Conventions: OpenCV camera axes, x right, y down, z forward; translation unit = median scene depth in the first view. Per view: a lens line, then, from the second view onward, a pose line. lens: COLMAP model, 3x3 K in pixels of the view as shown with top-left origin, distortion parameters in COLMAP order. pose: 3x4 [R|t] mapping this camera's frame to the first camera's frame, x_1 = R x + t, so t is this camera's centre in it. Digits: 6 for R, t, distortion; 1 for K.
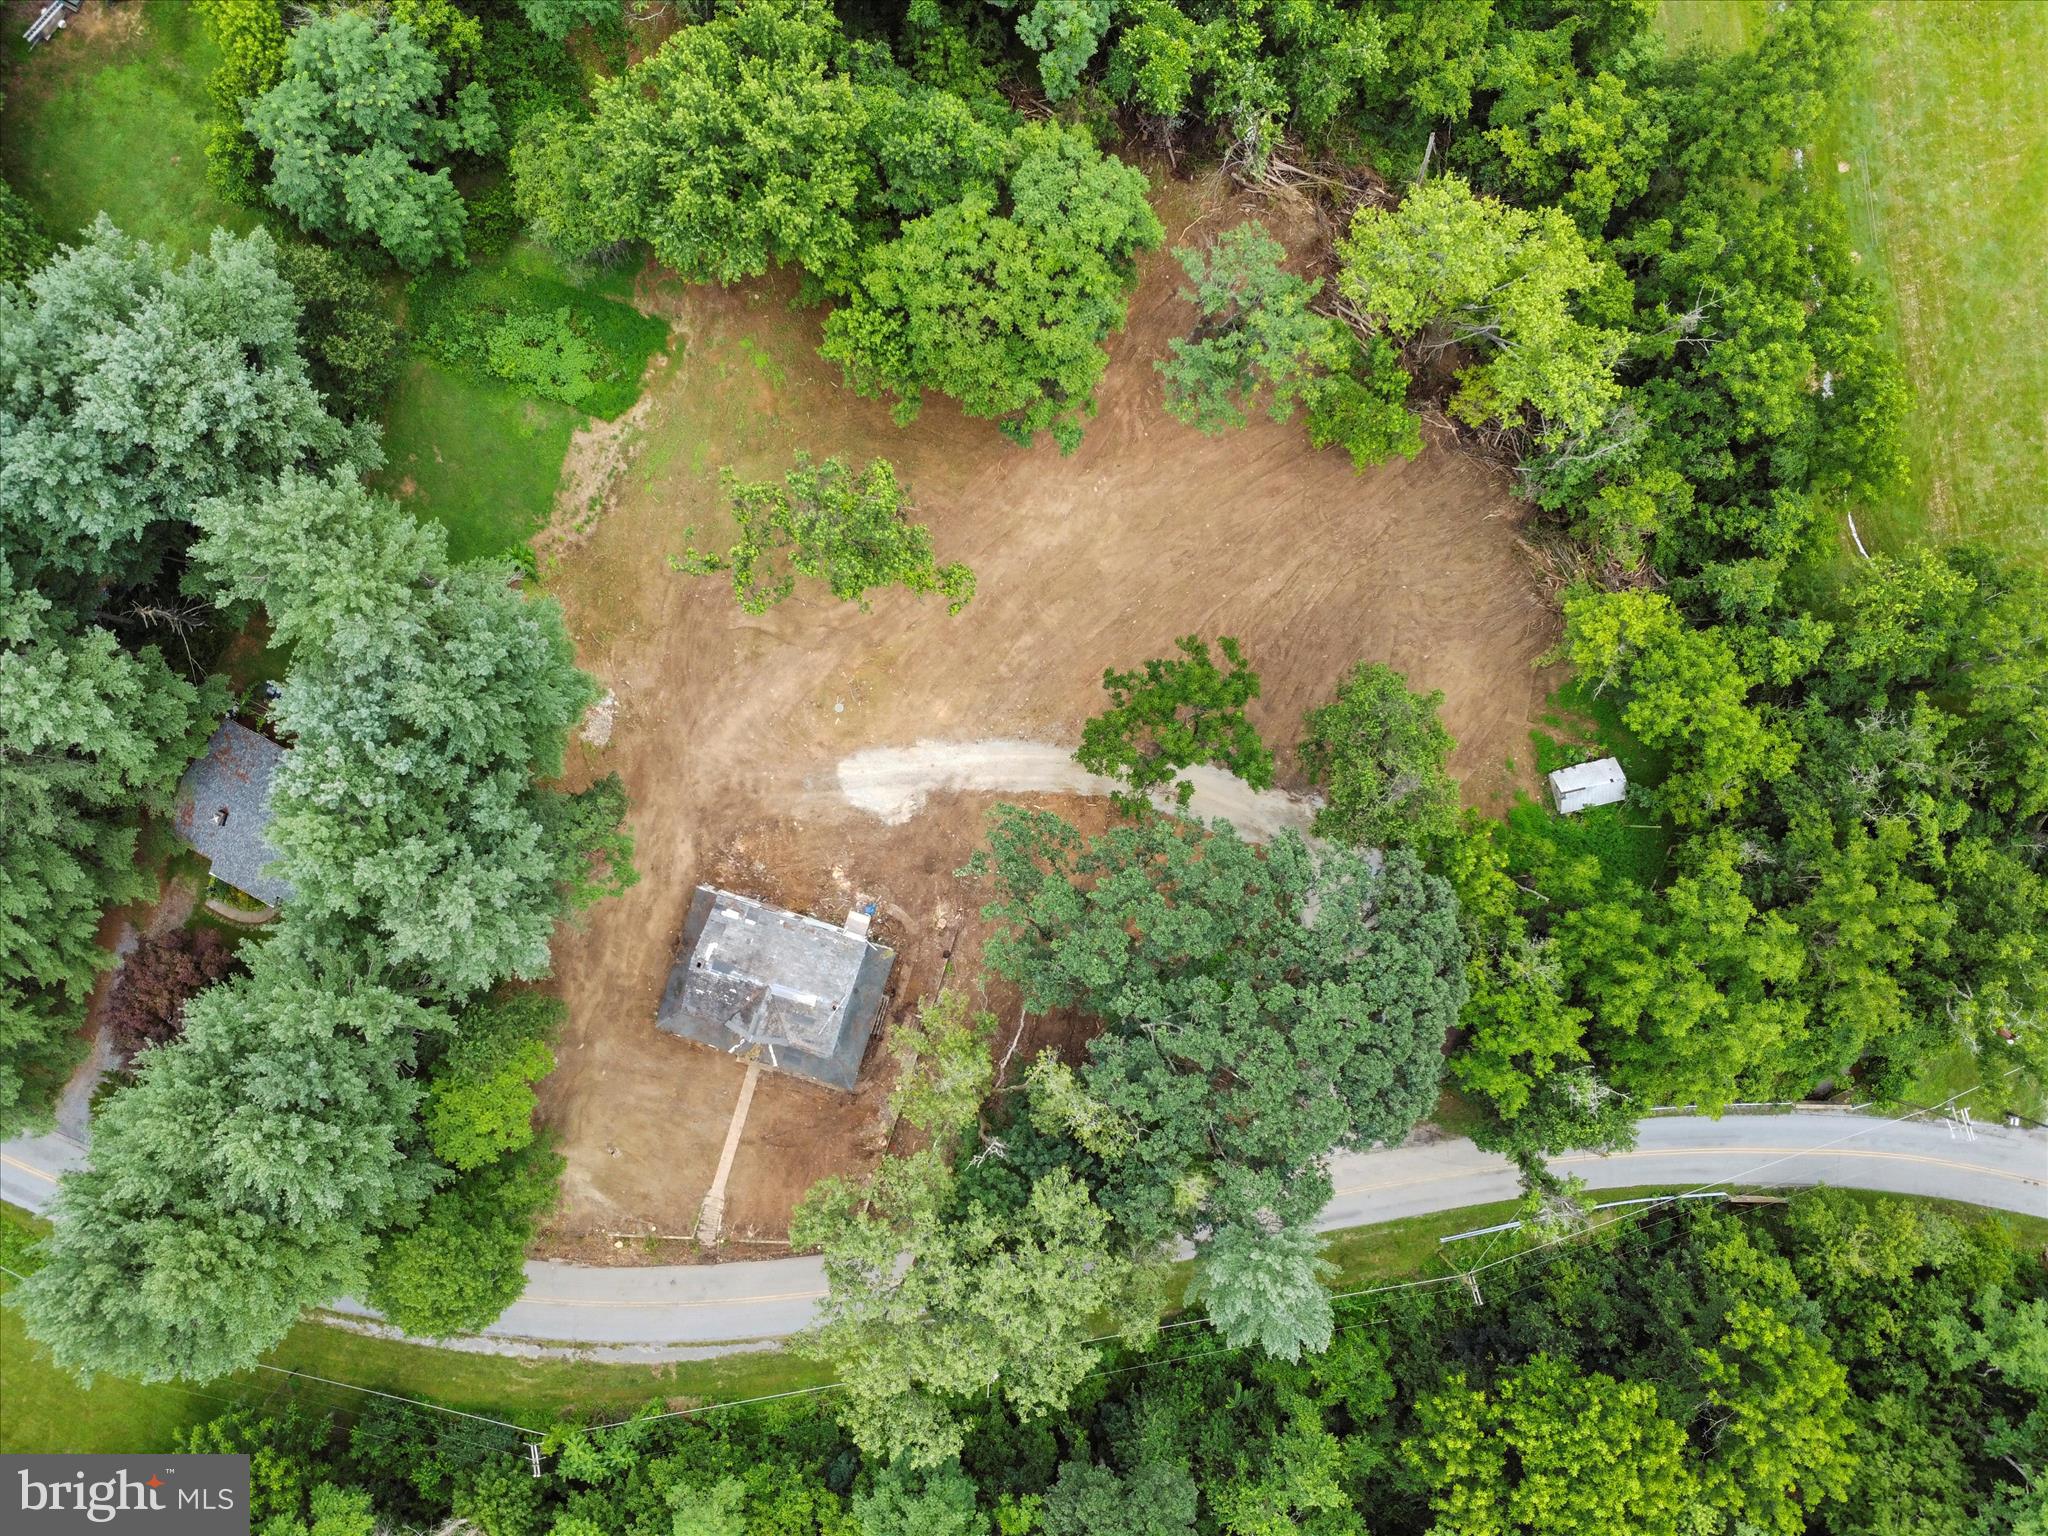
lens RADIAL K [[1504.6, 0, 1027.0], [0, 1504.6, 767.8], [0, 0, 1]] dist [-0.056900, 0.032174]
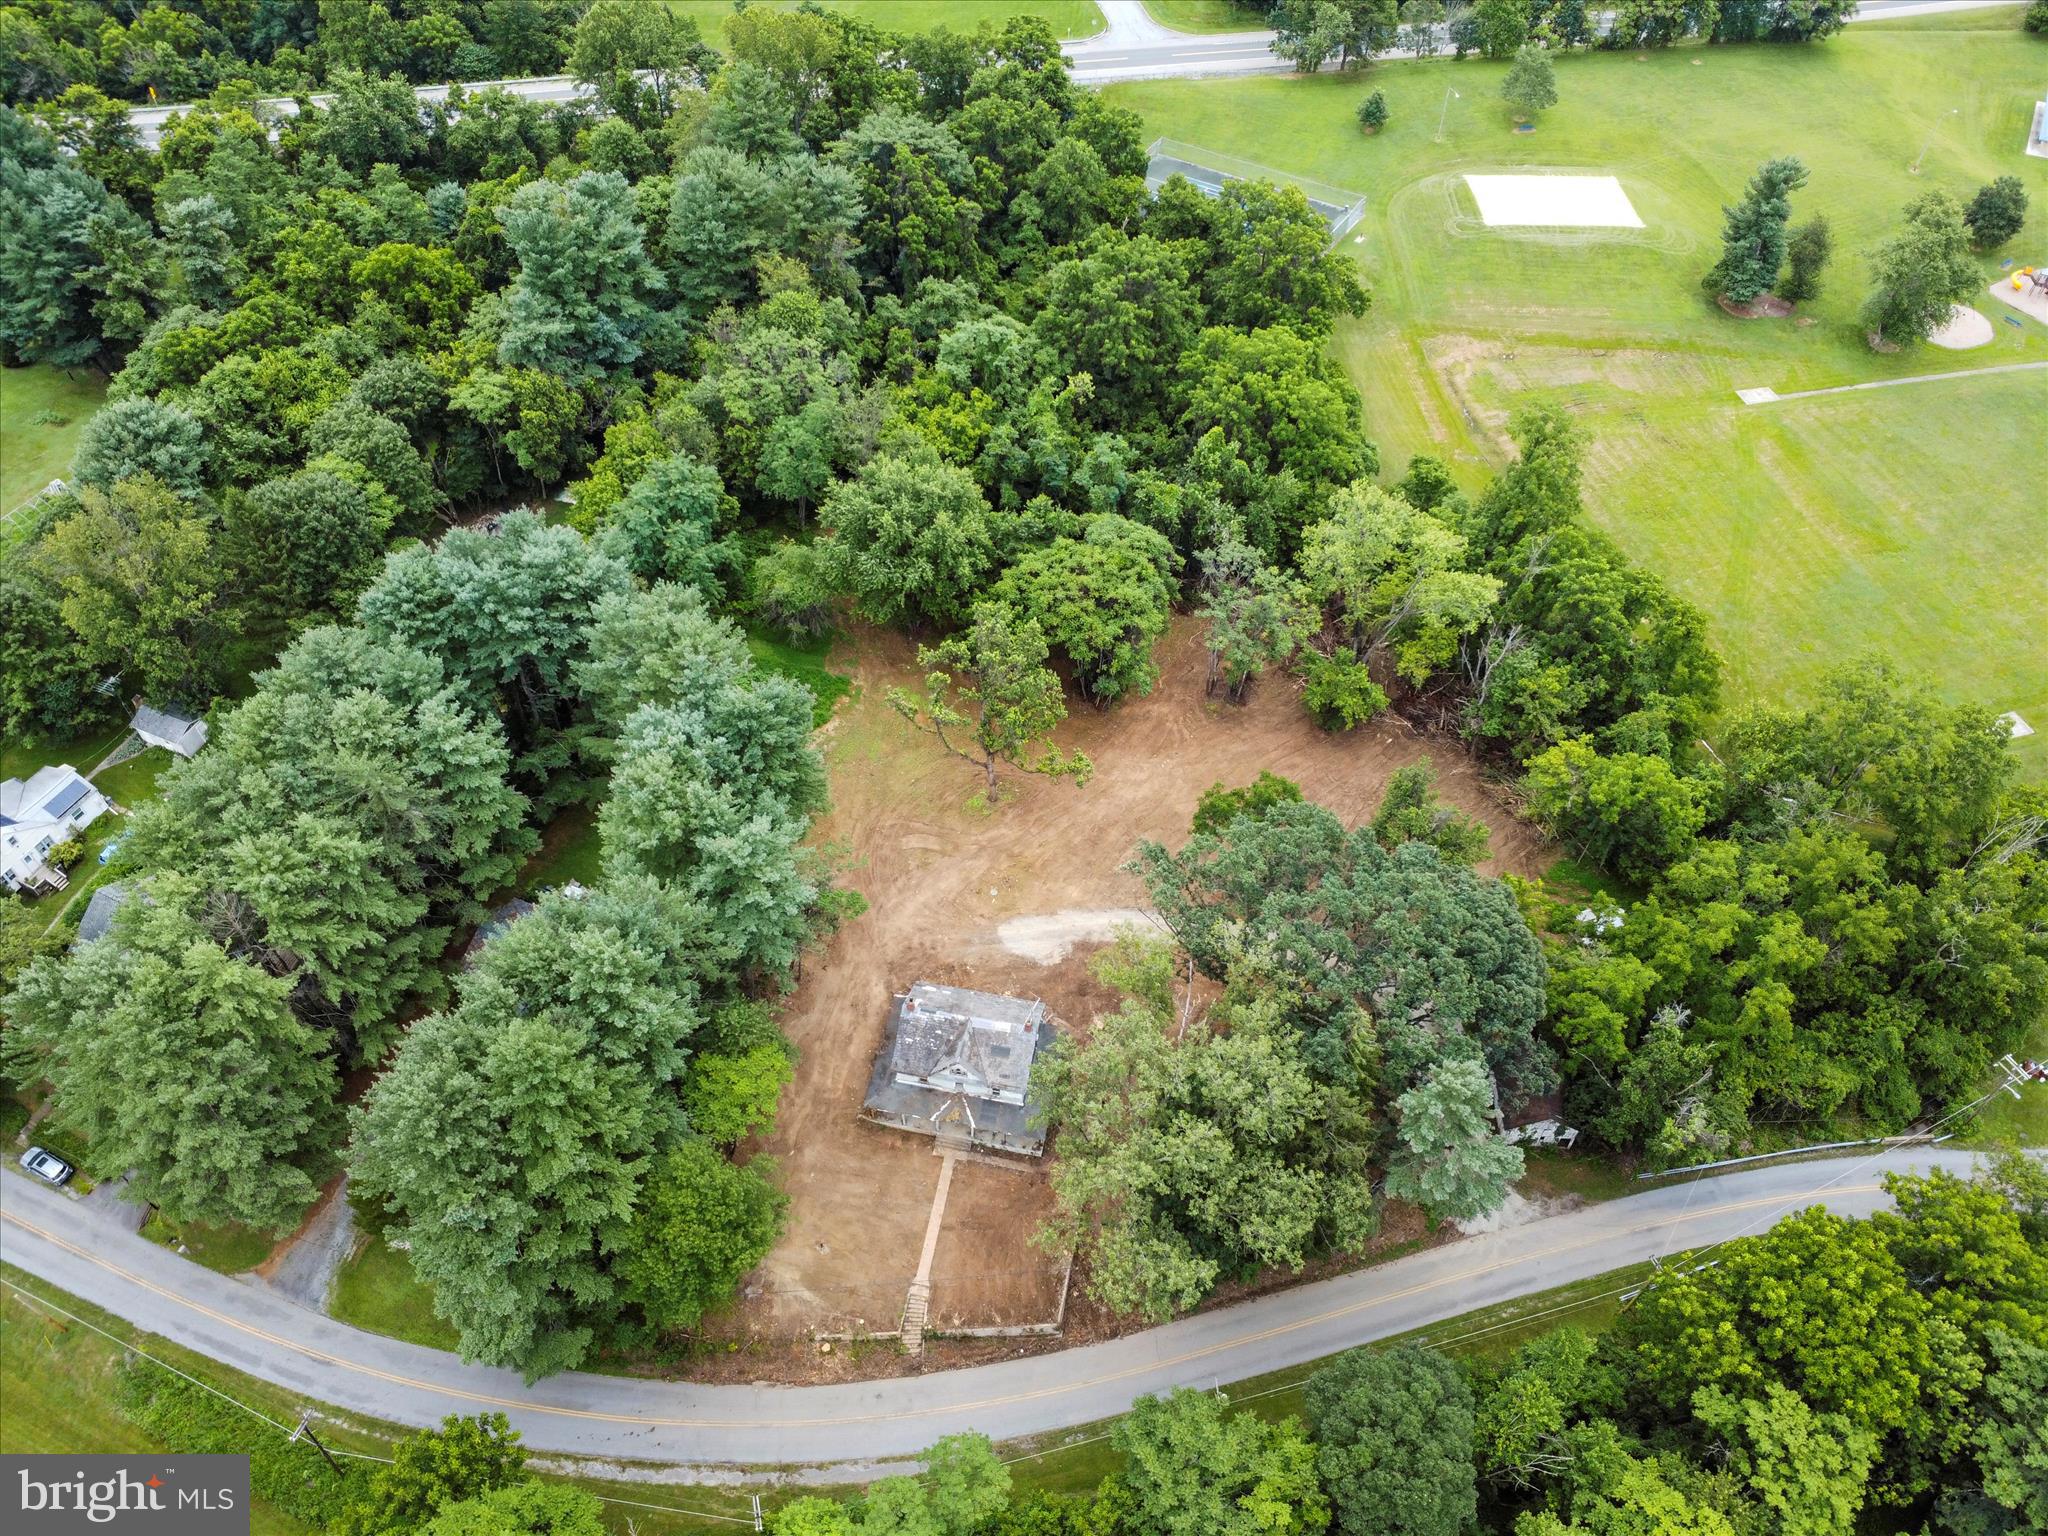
lens RADIAL K [[1504.6, 0, 1011.0], [0, 1504.6, 770.2], [0, 0, 1]] dist [-0.056900, 0.032174]
pose [[0.994026, -0.090539, 0.060945, -0.178309], [0.108008, 0.735856, -0.668469, 0.728581], [0.015676, 0.671058, 0.741239, -0.004336]]
